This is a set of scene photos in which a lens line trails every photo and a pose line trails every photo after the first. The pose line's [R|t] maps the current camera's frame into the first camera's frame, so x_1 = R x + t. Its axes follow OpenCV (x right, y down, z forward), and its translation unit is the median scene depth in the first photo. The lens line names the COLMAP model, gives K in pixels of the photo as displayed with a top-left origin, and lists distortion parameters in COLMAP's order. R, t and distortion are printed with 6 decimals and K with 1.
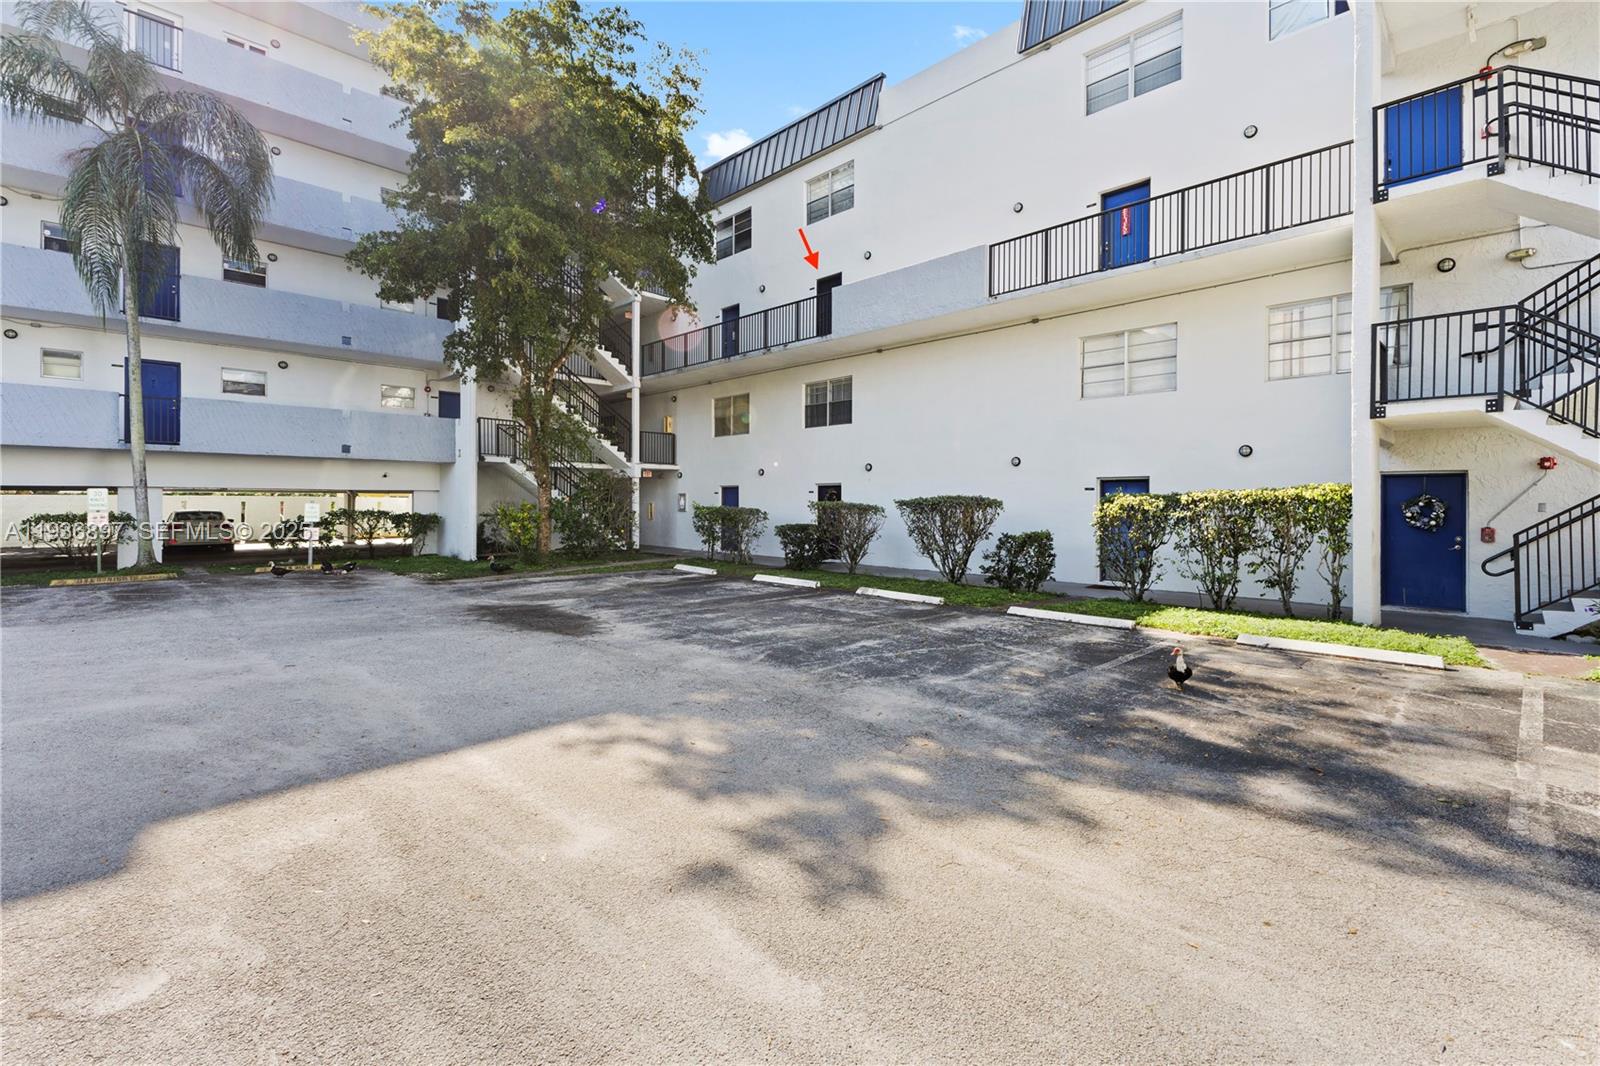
lens RADIAL K [[701.1, 0, 754.0], [0, 701.1, 503.2], [0, 0, 1]] dist [0.004523, 0.000411]
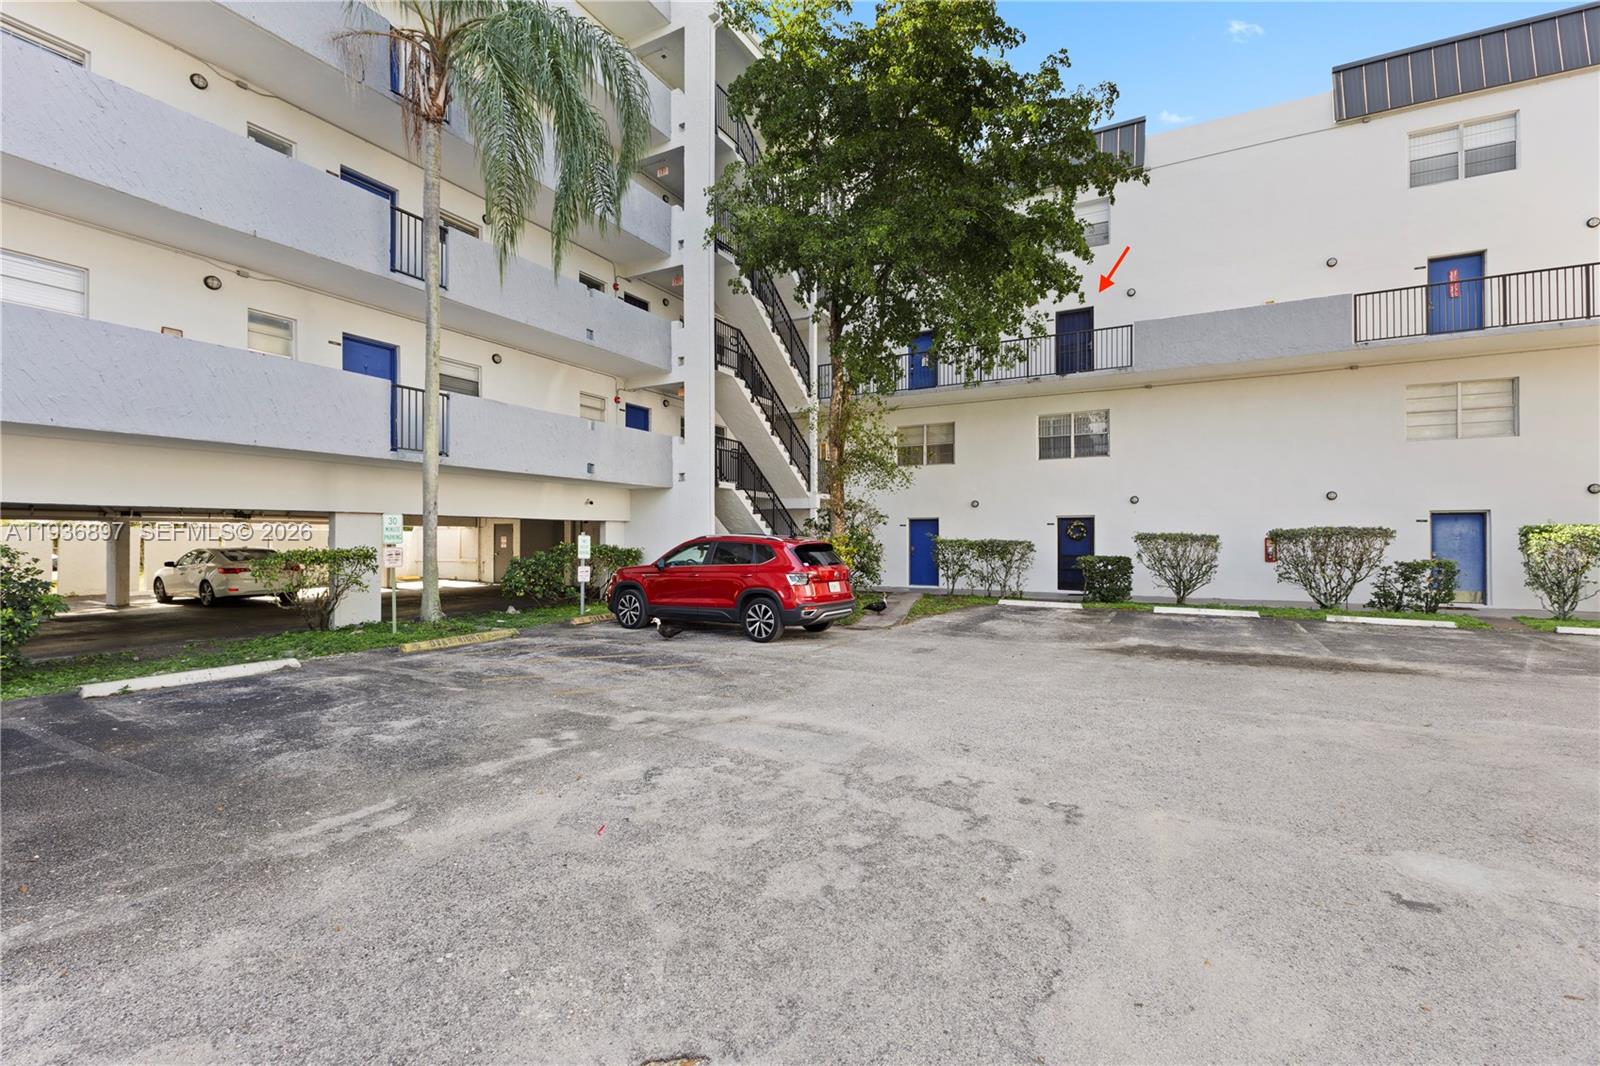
lens RADIAL K [[701.1, 0, 796.3], [0, 701.1, 536.8], [0, 0, 1]] dist [0.004523, 0.000411]
pose [[0.955699, -0.001801, 0.294340, -0.607215], [0.002292, 0.999996, -0.001324, 0.003040], [-0.294337, 0.001941, 0.955700, 0.165189]]
